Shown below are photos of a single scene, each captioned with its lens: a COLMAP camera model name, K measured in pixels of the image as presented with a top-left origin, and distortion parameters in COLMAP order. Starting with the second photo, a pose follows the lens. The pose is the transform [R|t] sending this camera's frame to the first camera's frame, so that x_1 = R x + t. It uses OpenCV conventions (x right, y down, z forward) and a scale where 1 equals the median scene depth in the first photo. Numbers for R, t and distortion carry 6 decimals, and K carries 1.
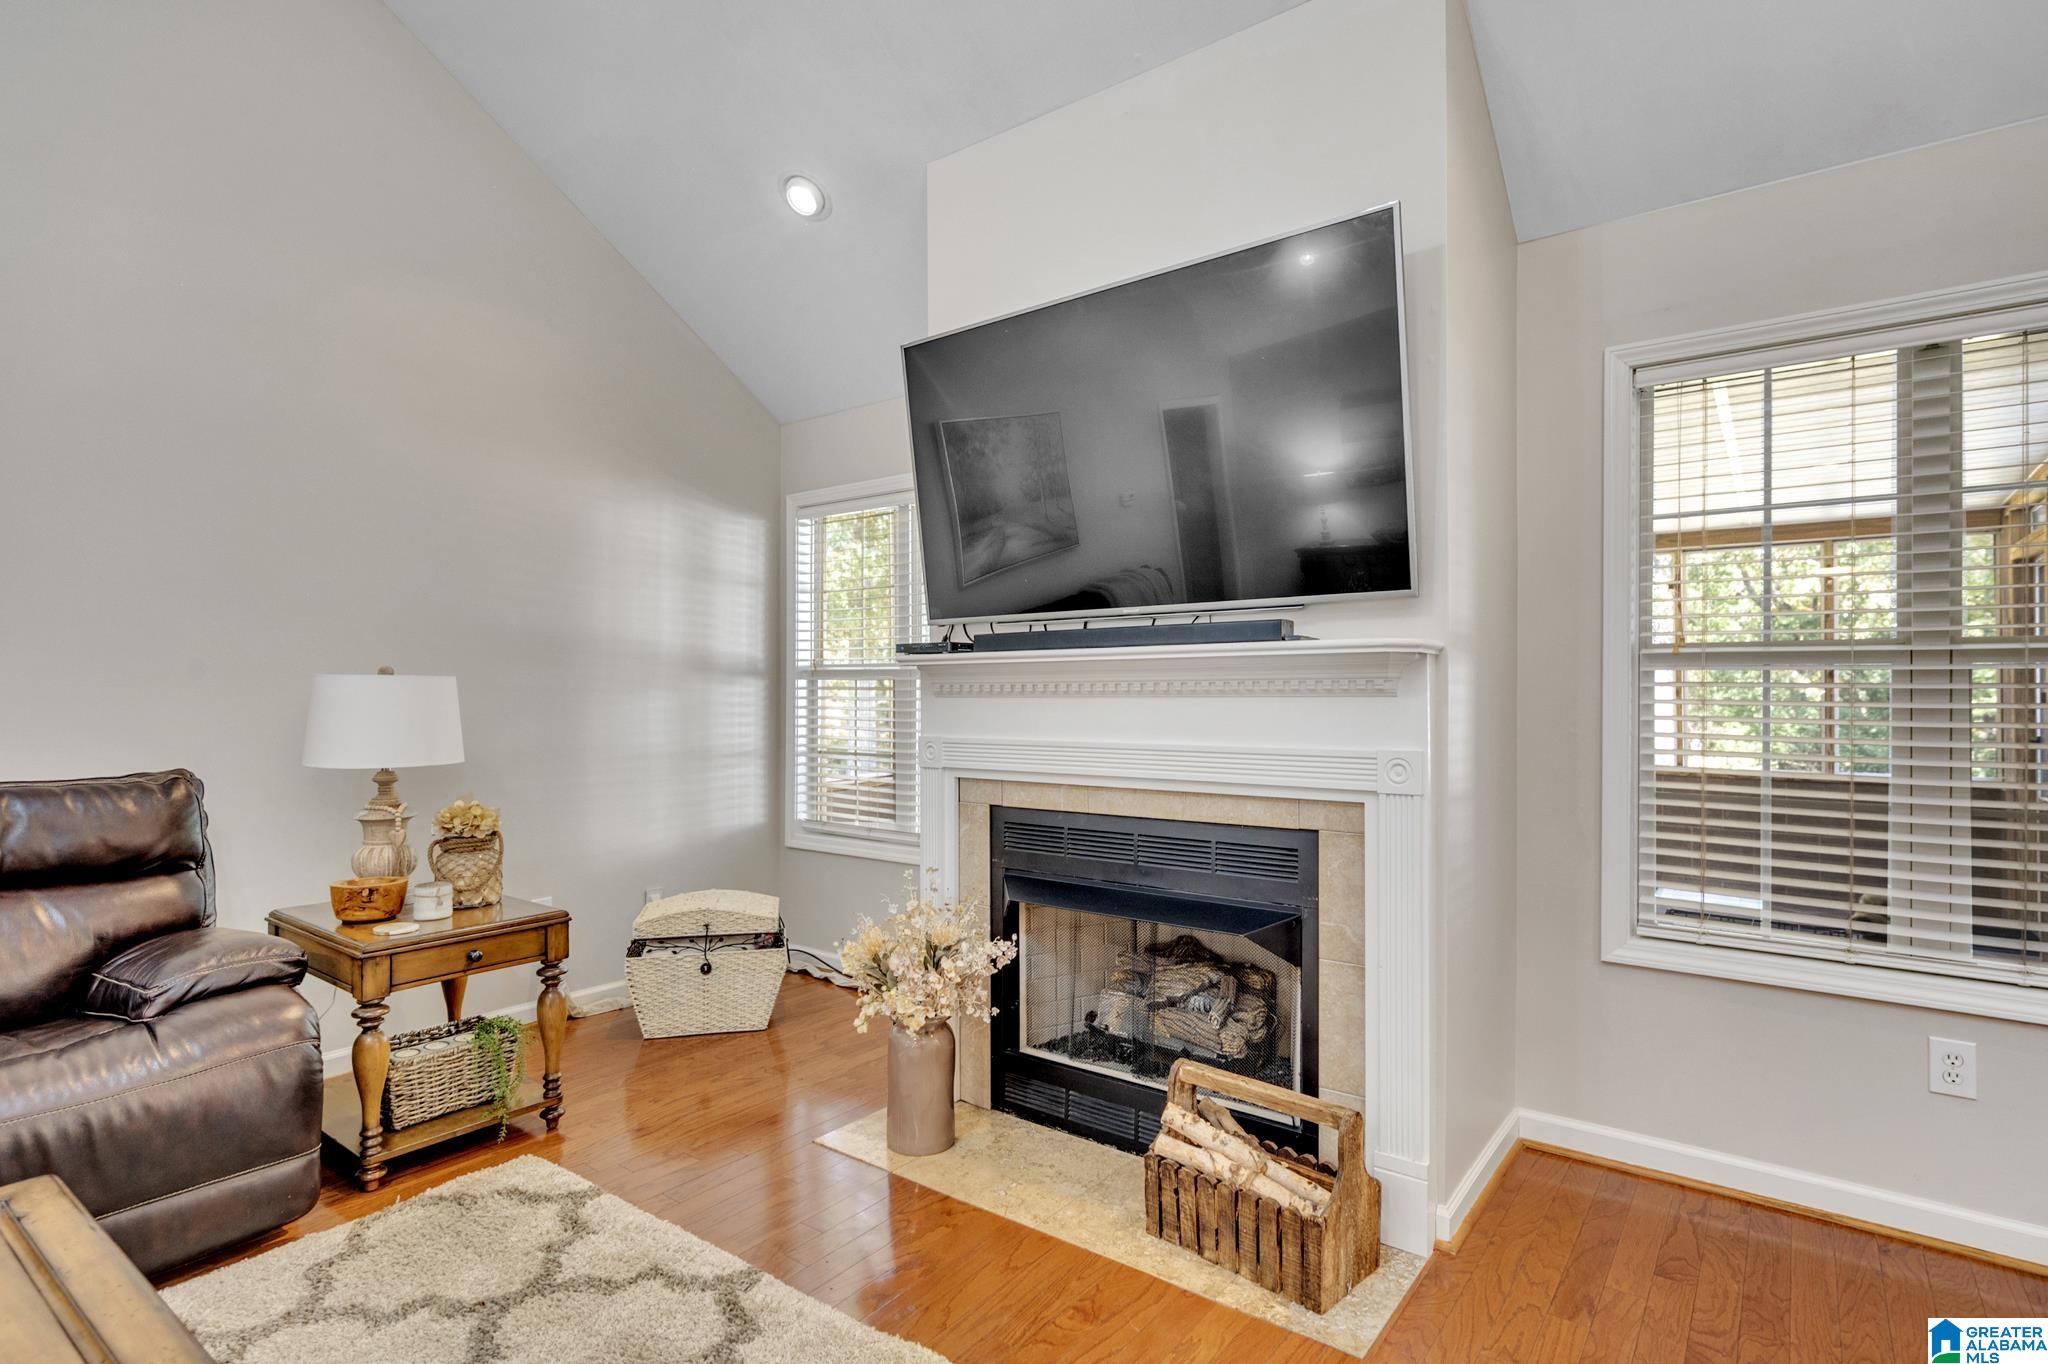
lens RADIAL K [[1047.2, 0, 1024.0], [0, 1047.2, 682.0], [0, 0, 1]] dist [-0.001185, -0.000426]
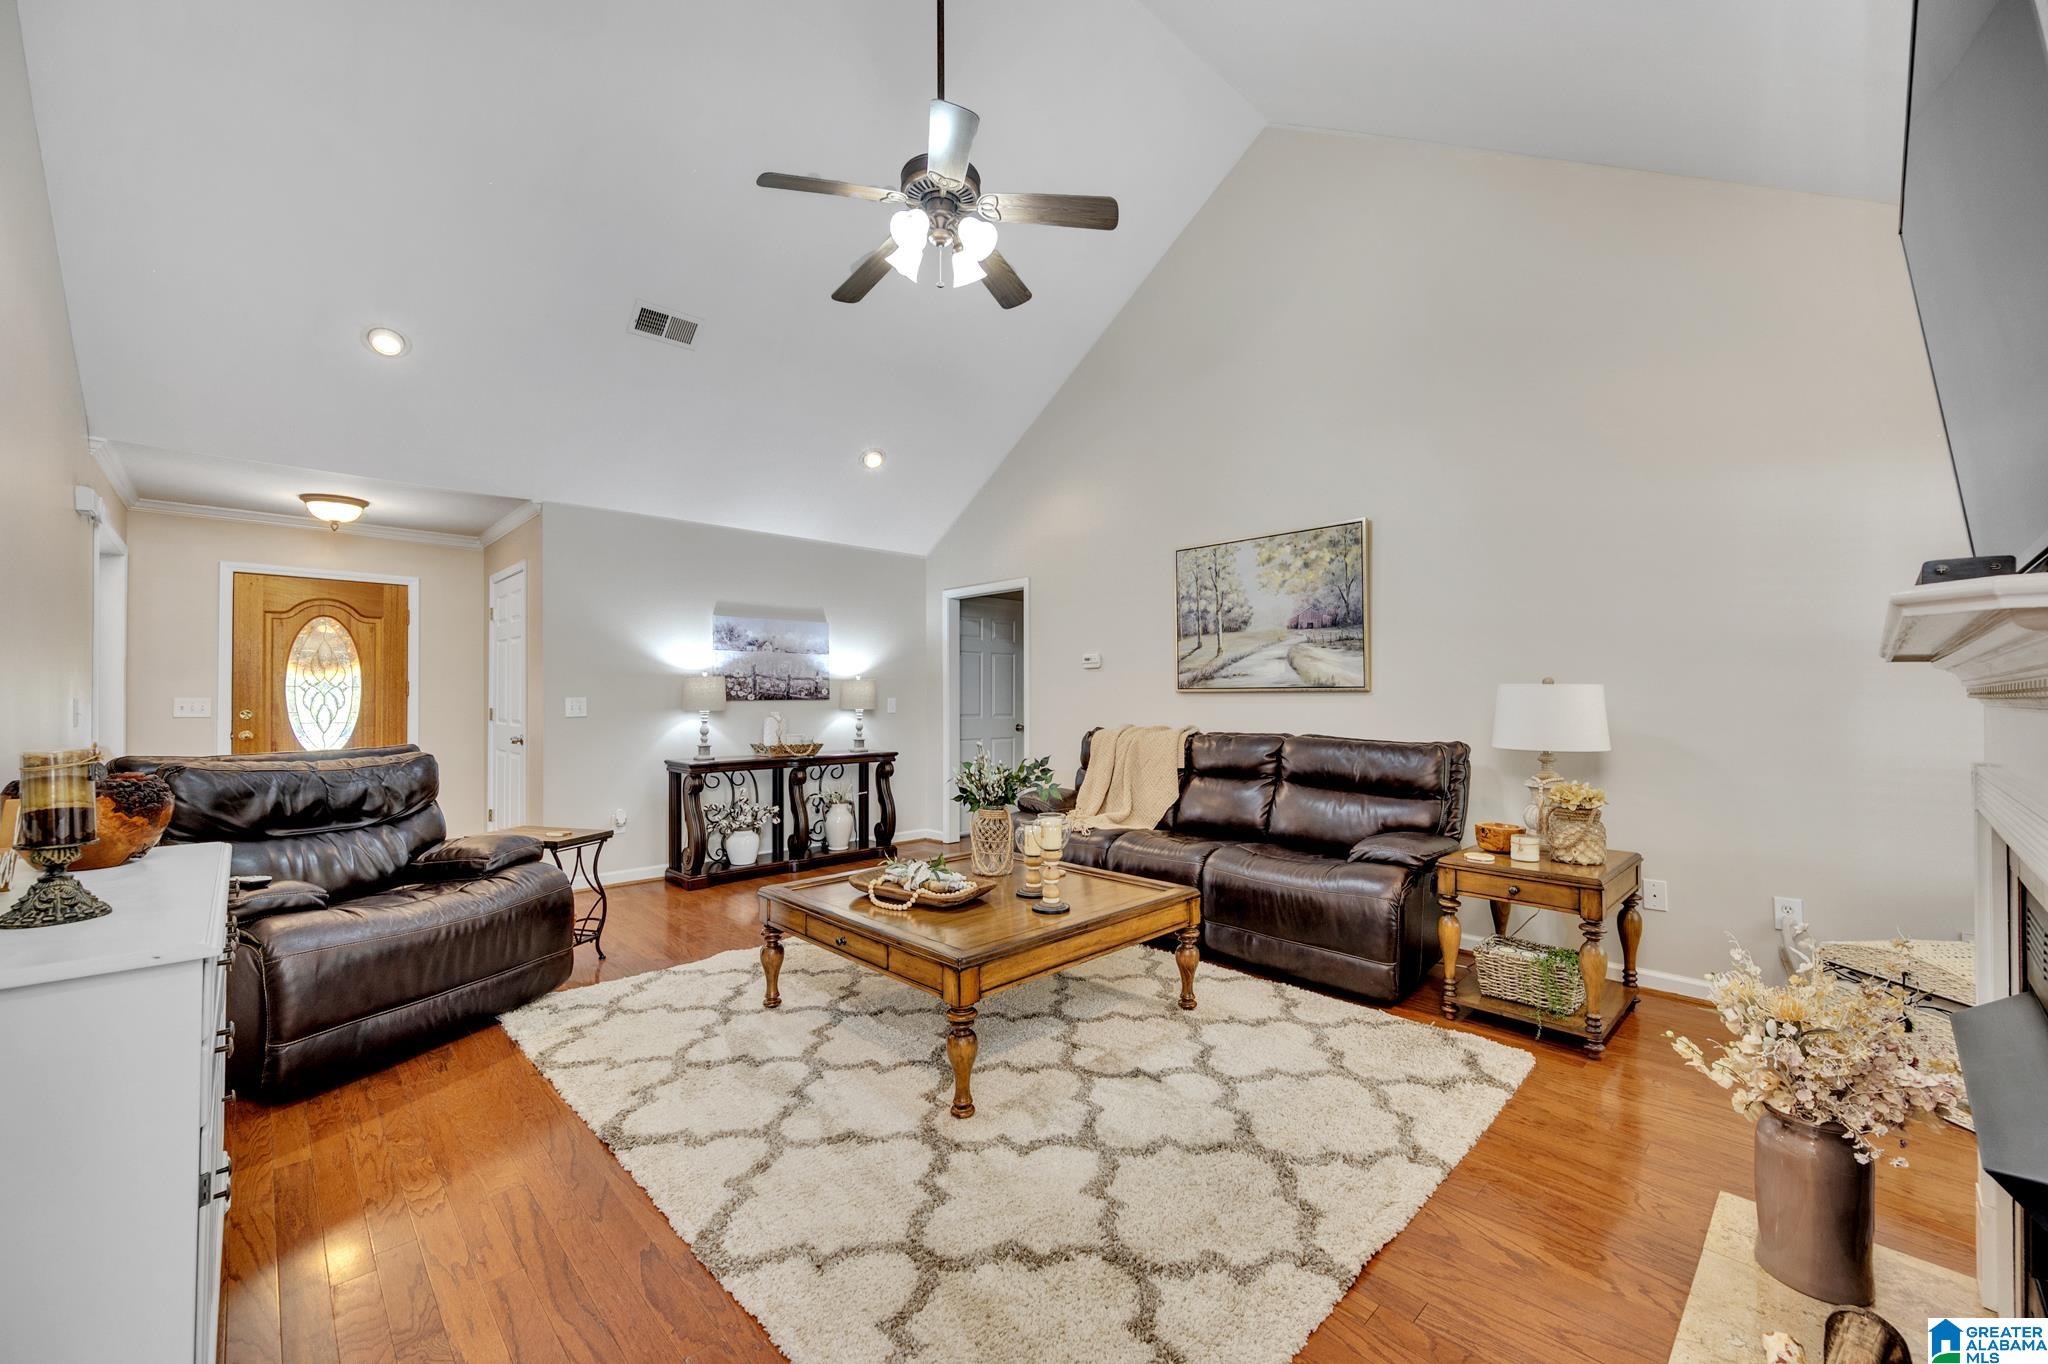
lens RADIAL K [[806.8, 0, 1025.0], [0, 806.8, 689.6], [0, 0, 1]] dist [-0.000920, -0.000071]
pose [[-0.157922, -0.004781, -0.987440, 0.612153], [0.001664, 0.999986, -0.005108, 0.005726], [0.987450, -0.002450, -0.157912, 0.536287]]
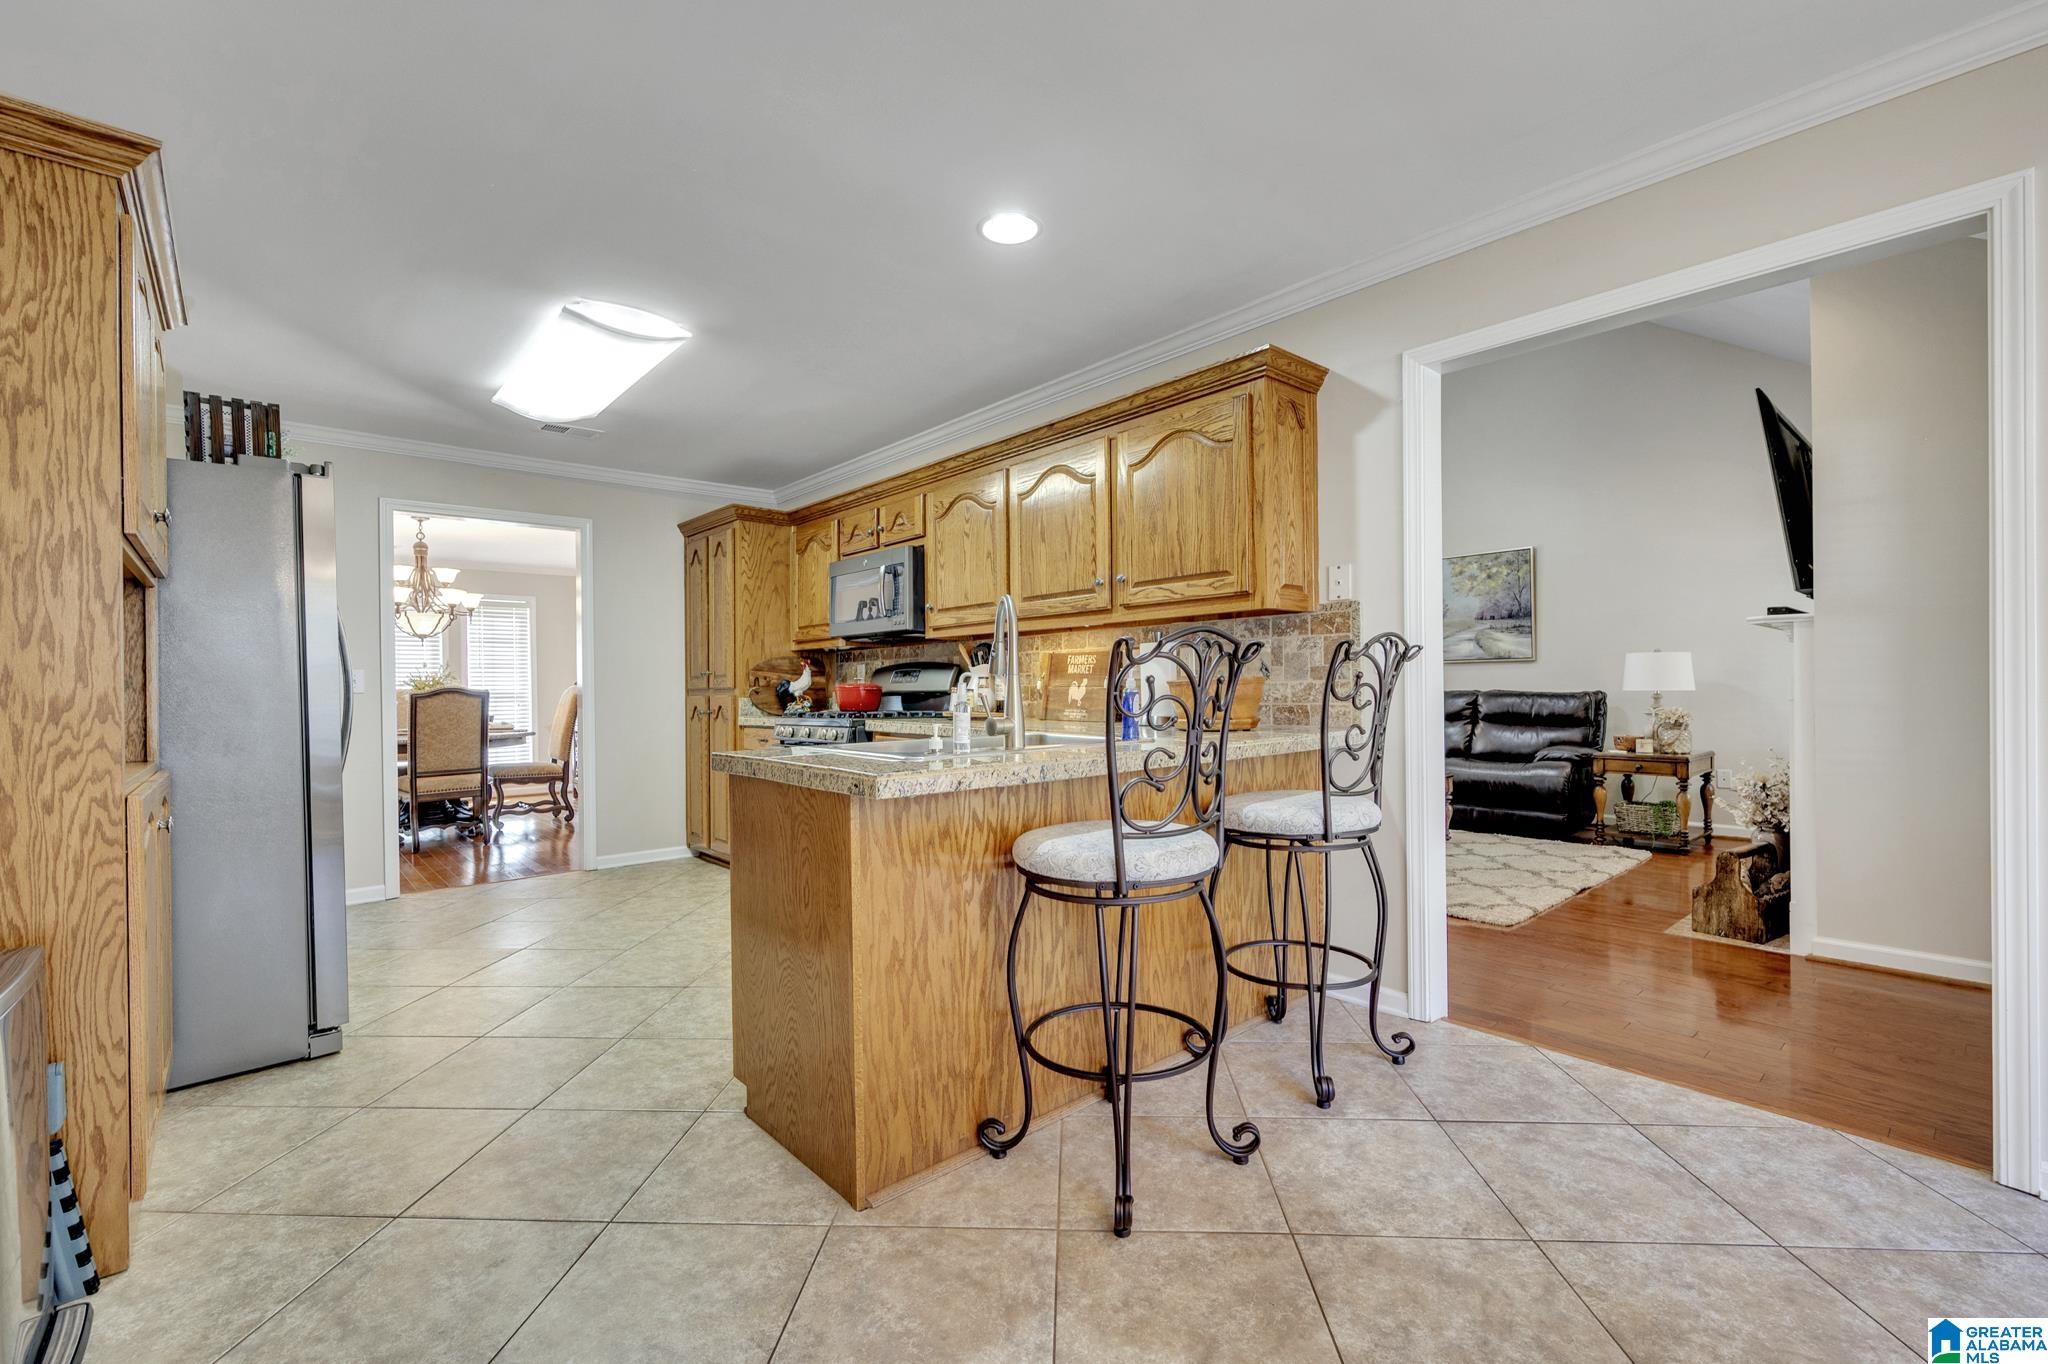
lens RADIAL K [[883.2, 0, 1026.0], [0, 883.2, 688.8], [0, 0, 1]] dist [-0.000086, 0.000896]
pose [[-0.201125, 0.004756, -0.979554, 1.770471], [0.012130, 0.999924, 0.002364, 0.058391], [0.979491, -0.011406, -0.201167, 0.018804]]
